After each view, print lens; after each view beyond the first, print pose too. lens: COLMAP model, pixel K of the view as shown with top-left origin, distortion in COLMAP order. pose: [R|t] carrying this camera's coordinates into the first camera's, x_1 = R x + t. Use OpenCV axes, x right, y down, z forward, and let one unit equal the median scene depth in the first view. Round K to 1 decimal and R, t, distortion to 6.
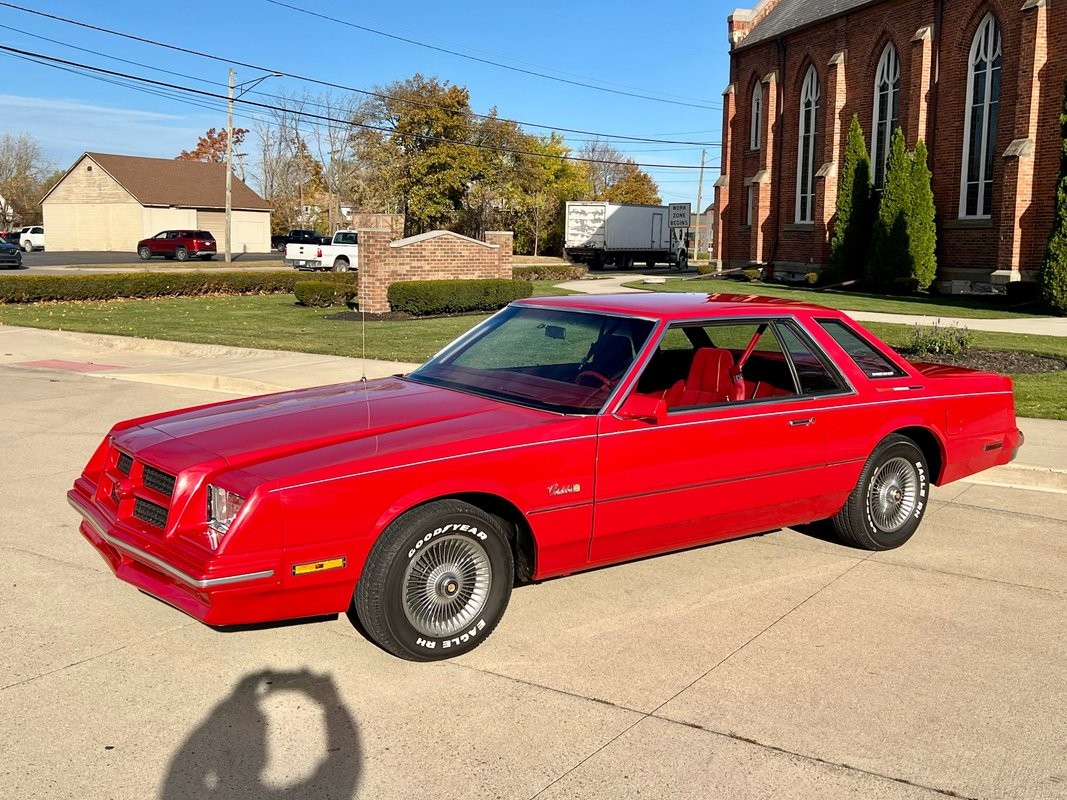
lens RADIAL K [[1155.8, 0, 552.0], [0, 1155.8, 413.9], [0, 0, 1]] dist [0.122856, -0.281808]
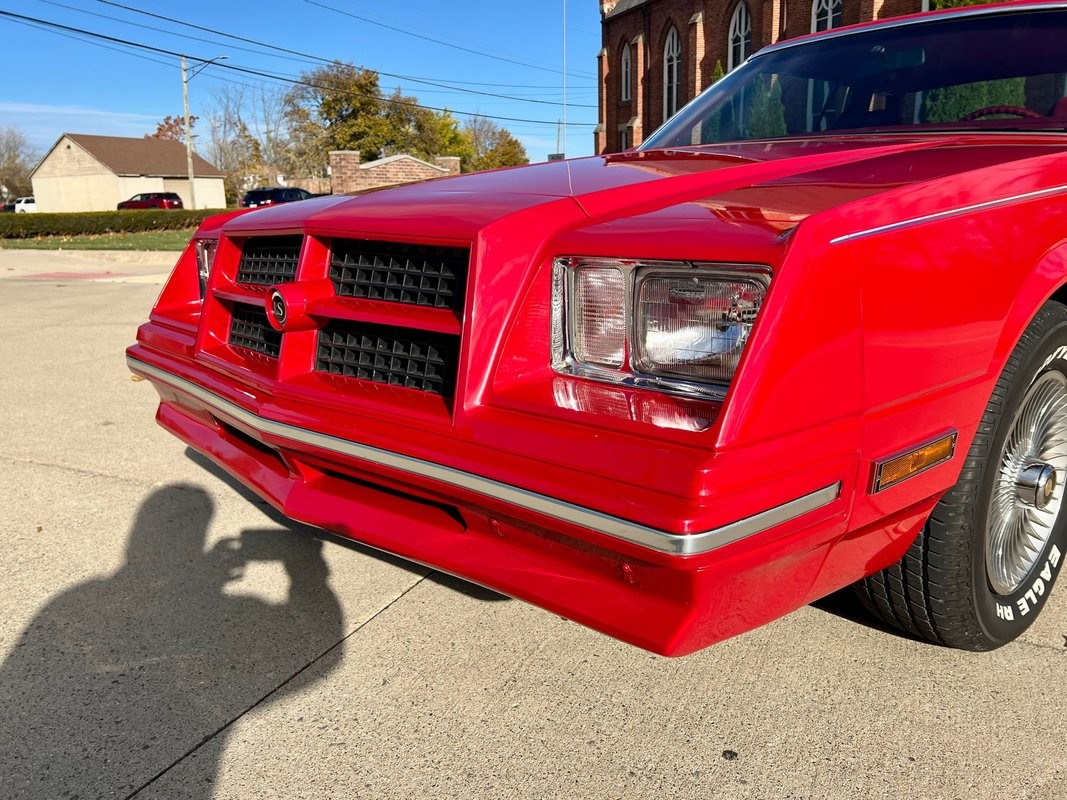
lens RADIAL K [[849.3, 0, 533.5], [0, 849.3, 400.0], [0, 0, 1]] dist [0.017946, -0.004989]
pose [[0.992858, -0.065190, 0.099911, -0.039446], [0.056751, 0.994755, 0.085103, 0.009673], [-0.104935, -0.078825, 0.991350, 0.087031]]
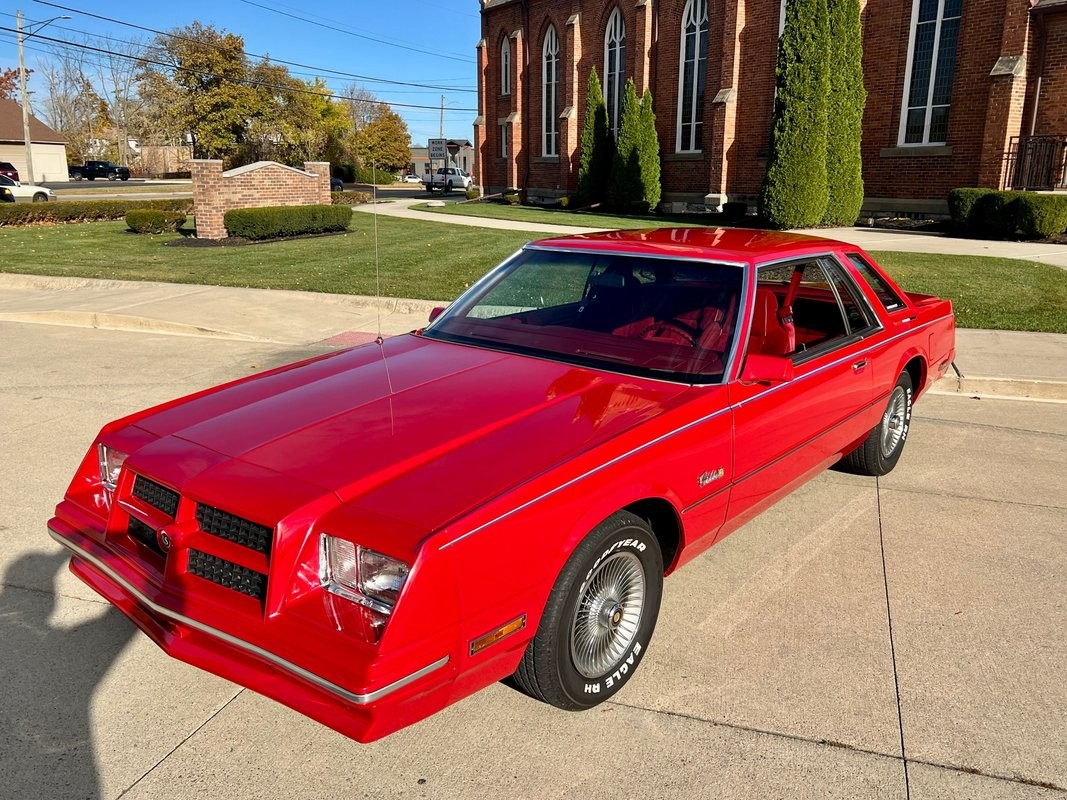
lens RADIAL K [[883.6, 0, 553.7], [0, 883.6, 404.8], [0, 0, 1]] dist [0.048179, -0.056859]
pose [[0.966548, -0.069603, 0.246863, -0.034003], [0.041803, 0.992355, 0.116122, -0.008860], [-0.253058, -0.101918, 0.962068, 0.053925]]
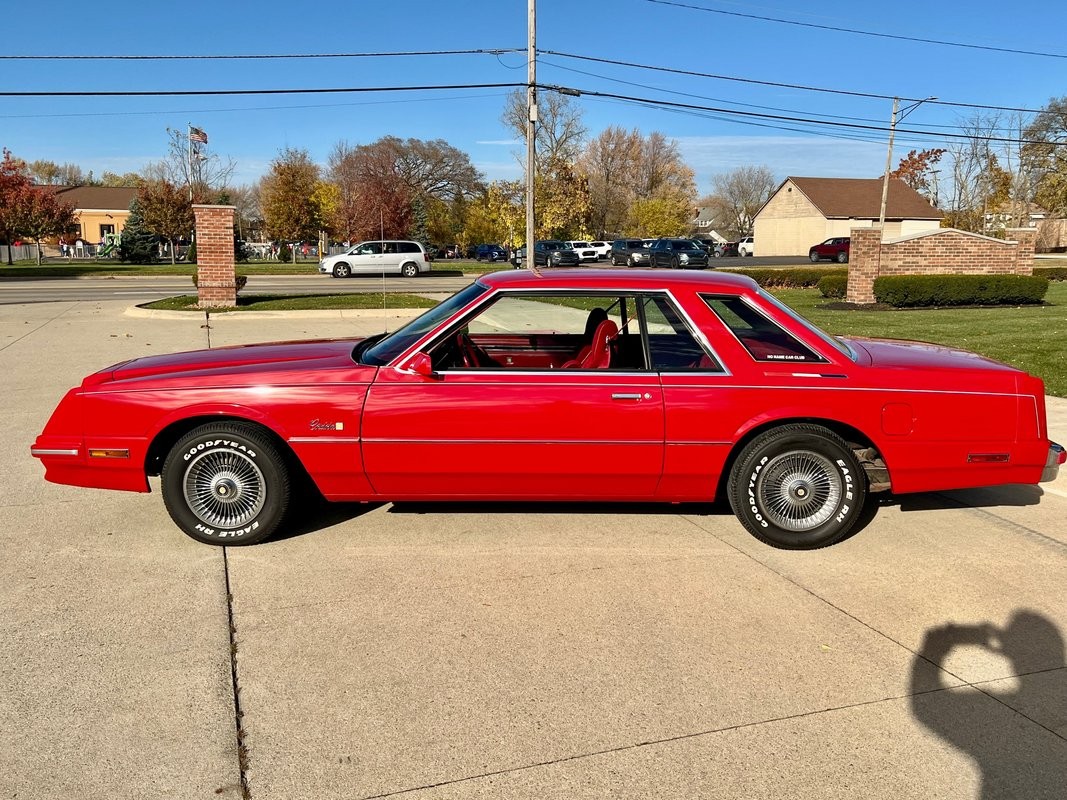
lens RADIAL K [[957.1, 0, 533.5], [0, 957.1, 400.0], [0, 0, 1]] dist [0.058810, -0.112997]
pose [[0.779808, 0.090465, -0.619447, 0.102146], [-0.085103, 0.995637, 0.038269, -0.002202], [0.620207, 0.022874, 0.784105, 0.048210]]
